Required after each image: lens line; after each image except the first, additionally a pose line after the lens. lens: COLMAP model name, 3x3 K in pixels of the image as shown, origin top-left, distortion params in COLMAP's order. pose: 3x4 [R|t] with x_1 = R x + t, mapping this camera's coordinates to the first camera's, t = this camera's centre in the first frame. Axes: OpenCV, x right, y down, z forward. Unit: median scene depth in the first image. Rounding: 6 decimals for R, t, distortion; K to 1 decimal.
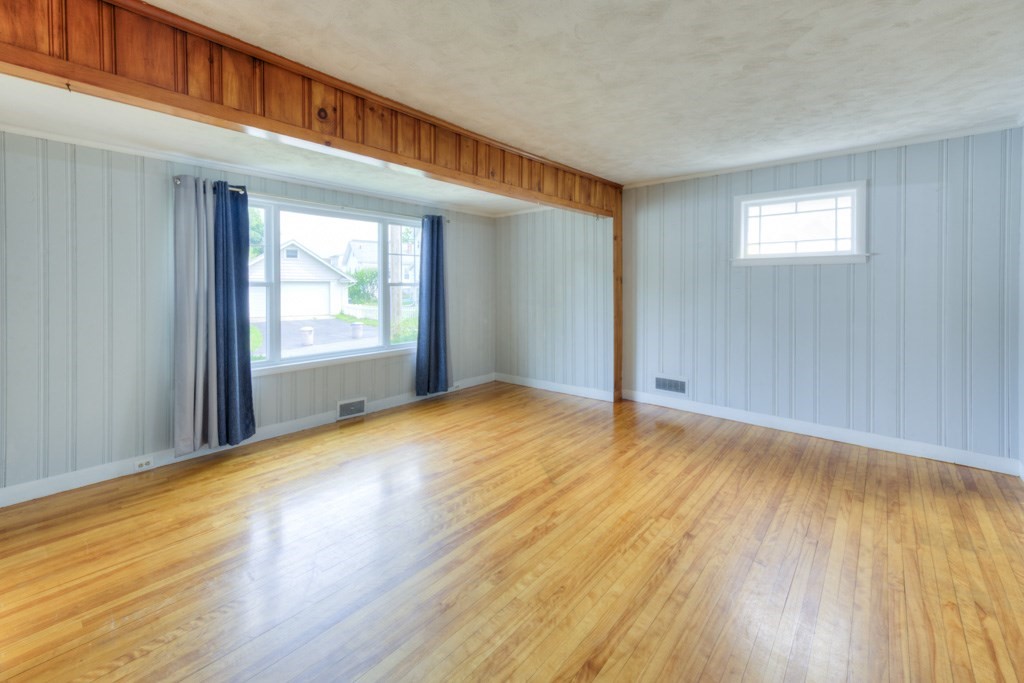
lens RADIAL K [[436.9, 0, 474.2], [0, 436.9, 288.2], [0, 0, 1]] dist [0.011852, 0.000145]
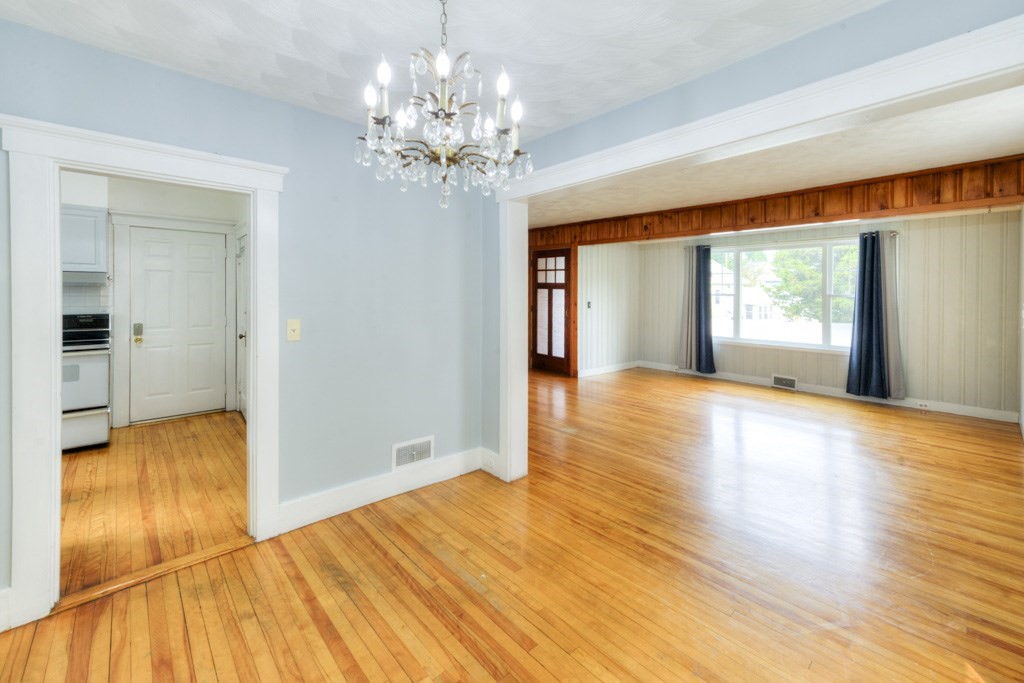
lens RADIAL K [[464.4, 0, 564.3], [0, 464.4, 295.2], [0, 0, 1]] dist [0.004269, -0.000954]
pose [[-0.033864, 0.003767, -0.999419, 1.229236], [-0.015471, 0.999871, 0.004293, -0.004464], [0.999307, 0.015607, -0.033801, 0.321268]]
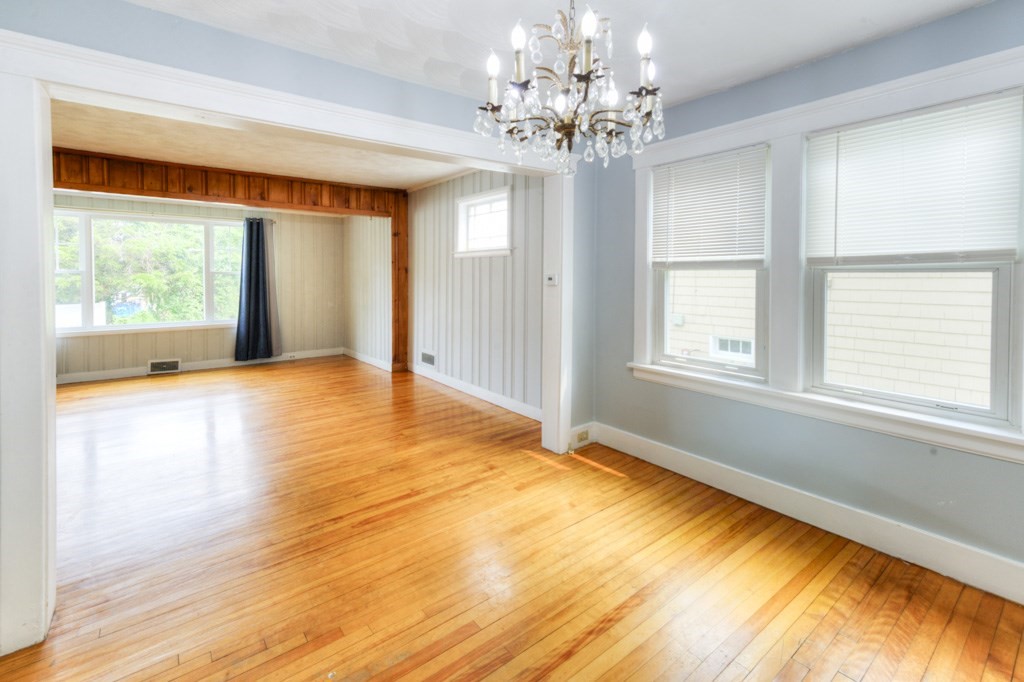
lens RADIAL K [[417.4, 0, 492.5], [0, 417.4, 280.3], [0, 0, 1]] dist [0.013143, -0.002059]
pose [[0.986264, 0.005095, -0.165095, 0.884040], [-0.004609, 0.999984, 0.003328, 0.005842], [0.165109, -0.002522, 0.986272, -0.087950]]
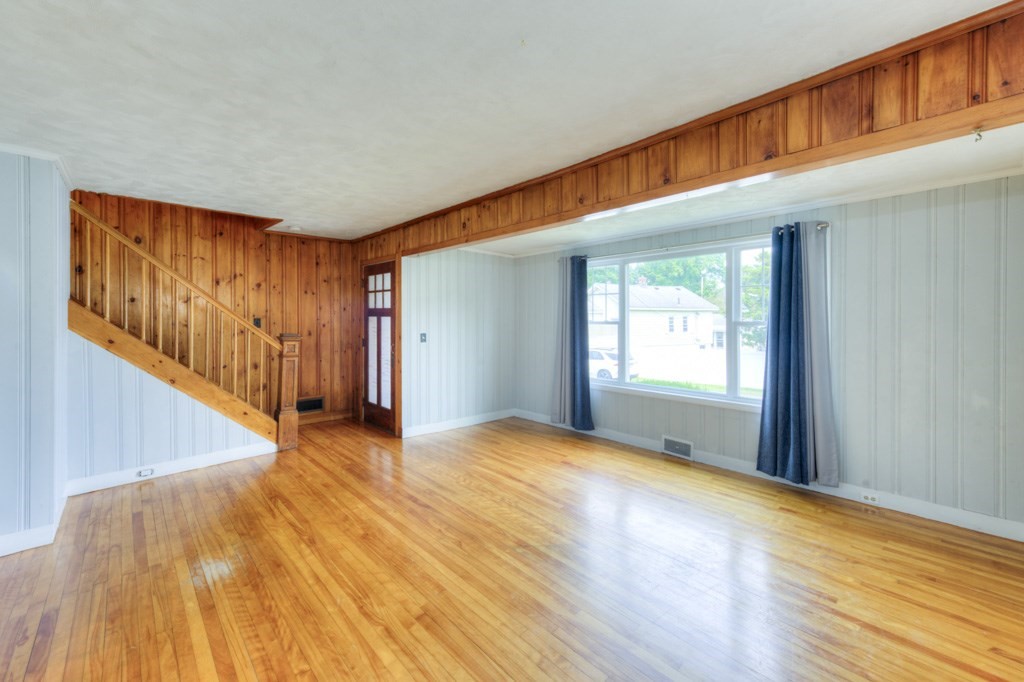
lens RADIAL K [[437.6, 0, 559.0], [0, 437.6, 322.6], [0, 0, 1]] dist [0.007028, 0.000196]
pose [[-0.045627, 0.002318, -0.998956, 0.712245], [-0.009827, 0.999948, 0.002769, -0.009901], [0.998910, 0.009943, -0.045602, 0.754571]]
